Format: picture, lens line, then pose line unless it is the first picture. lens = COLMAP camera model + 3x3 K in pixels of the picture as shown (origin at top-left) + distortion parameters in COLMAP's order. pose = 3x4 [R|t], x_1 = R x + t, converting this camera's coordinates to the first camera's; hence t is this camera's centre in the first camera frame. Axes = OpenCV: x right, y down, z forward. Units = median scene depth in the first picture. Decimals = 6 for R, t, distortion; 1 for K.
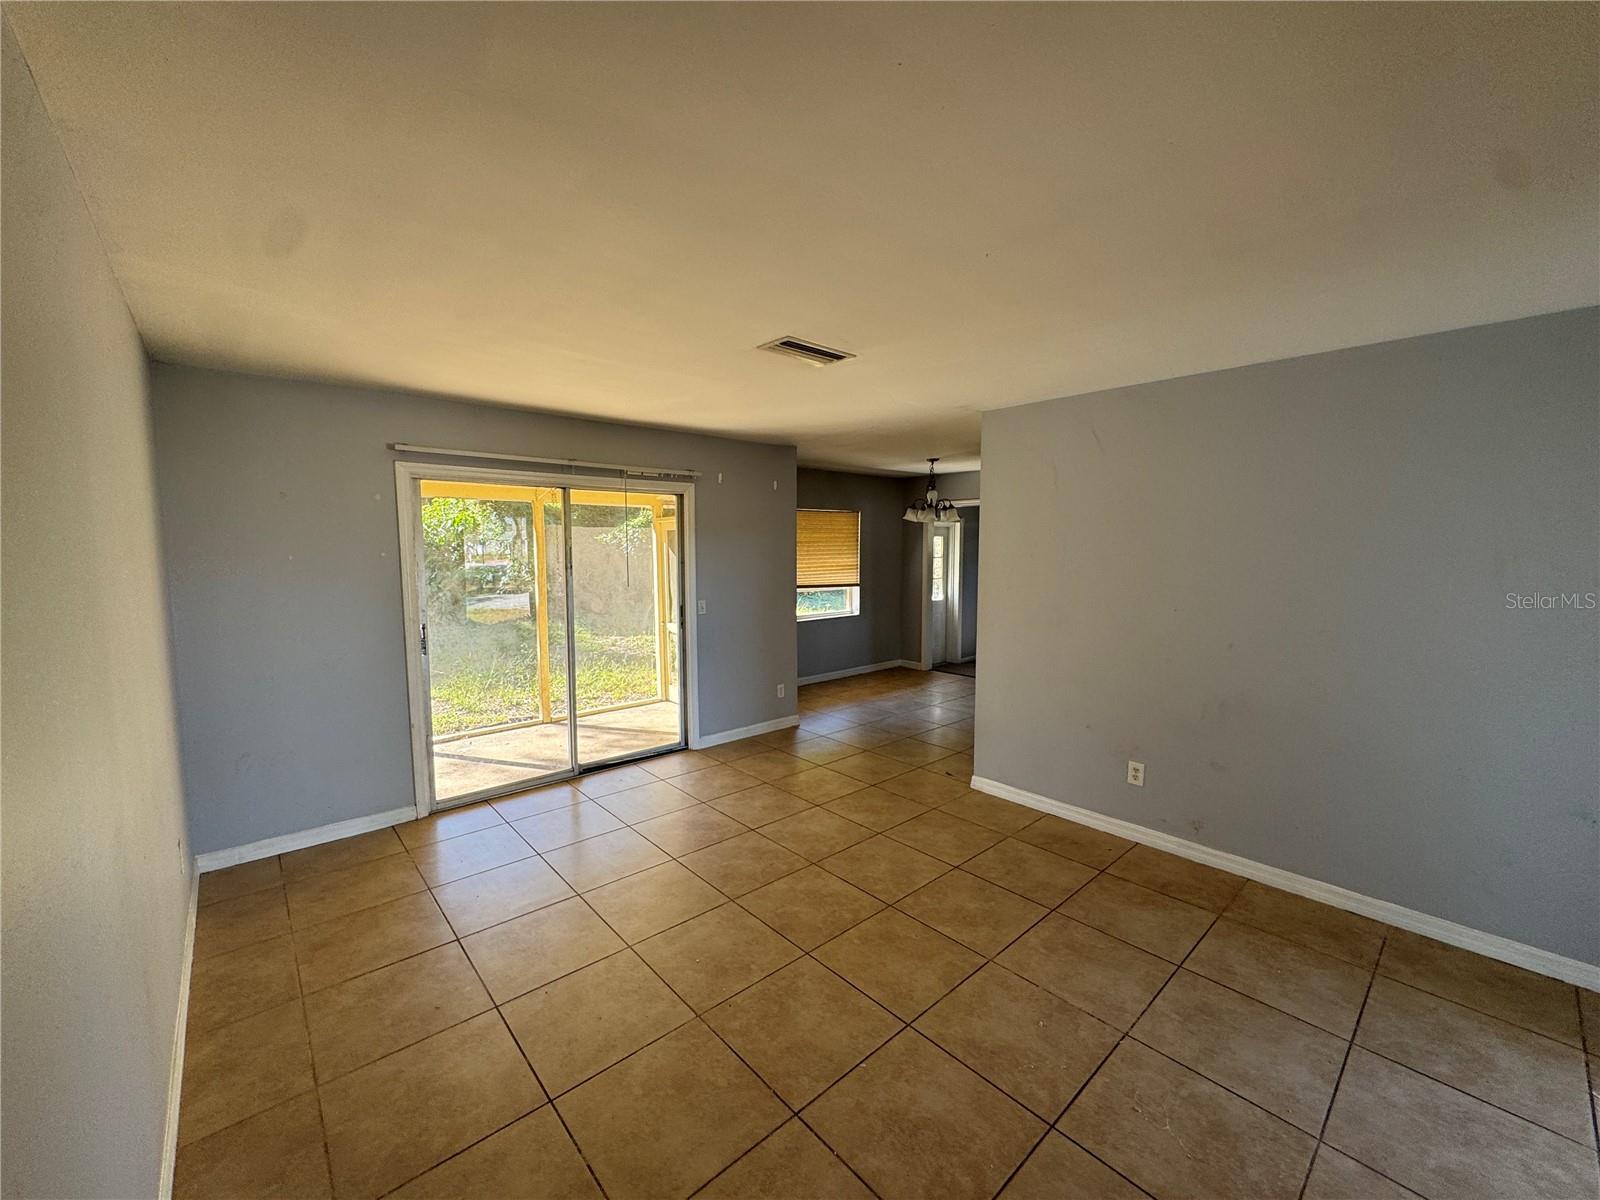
lens RADIAL K [[637.6, 0, 798.4], [0, 637.6, 599.8], [0, 0, 1]] dist [-0.003327, 0.000285]
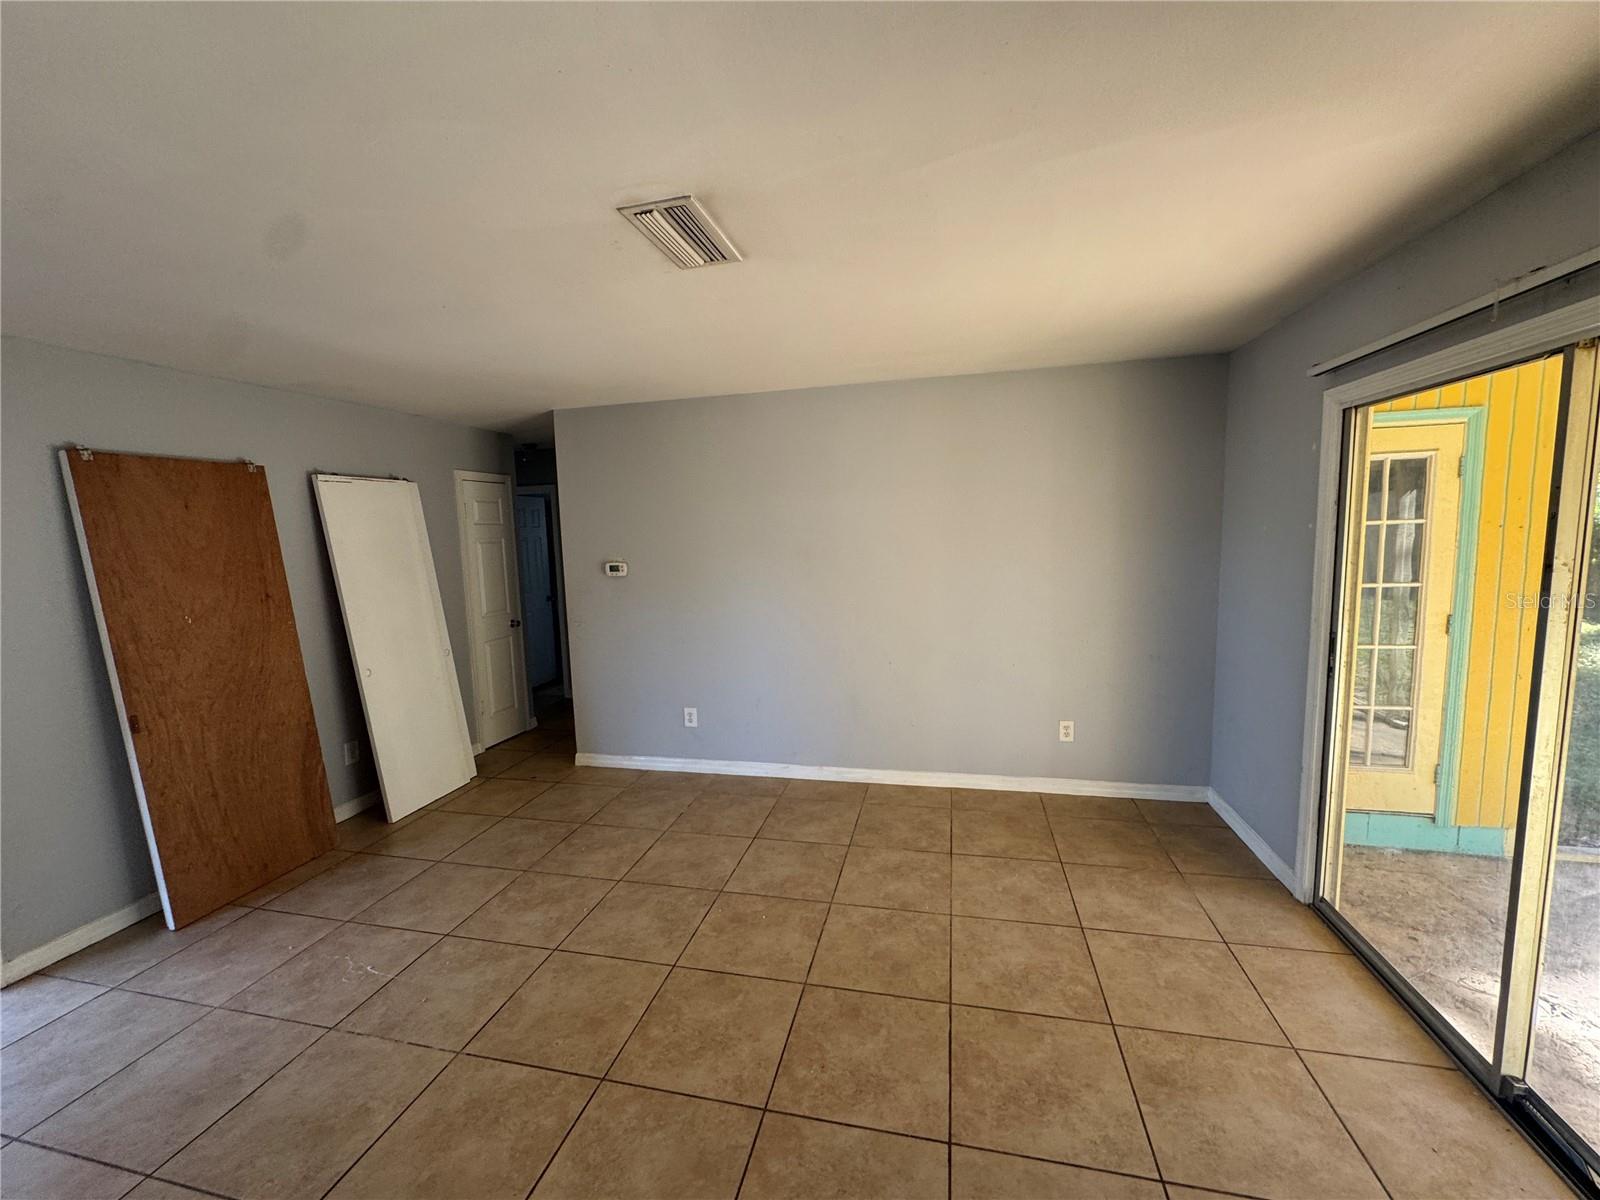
lens RADIAL K [[637.6, 0, 793.5], [0, 637.6, 605.7], [0, 0, 1]] dist [-0.003327, 0.000285]
pose [[-0.823481, 0.093471, -0.559591, 0.326016], [-0.016802, 0.981885, 0.188734, -0.140692], [0.567095, 0.164821, -0.806993, 1.672780]]
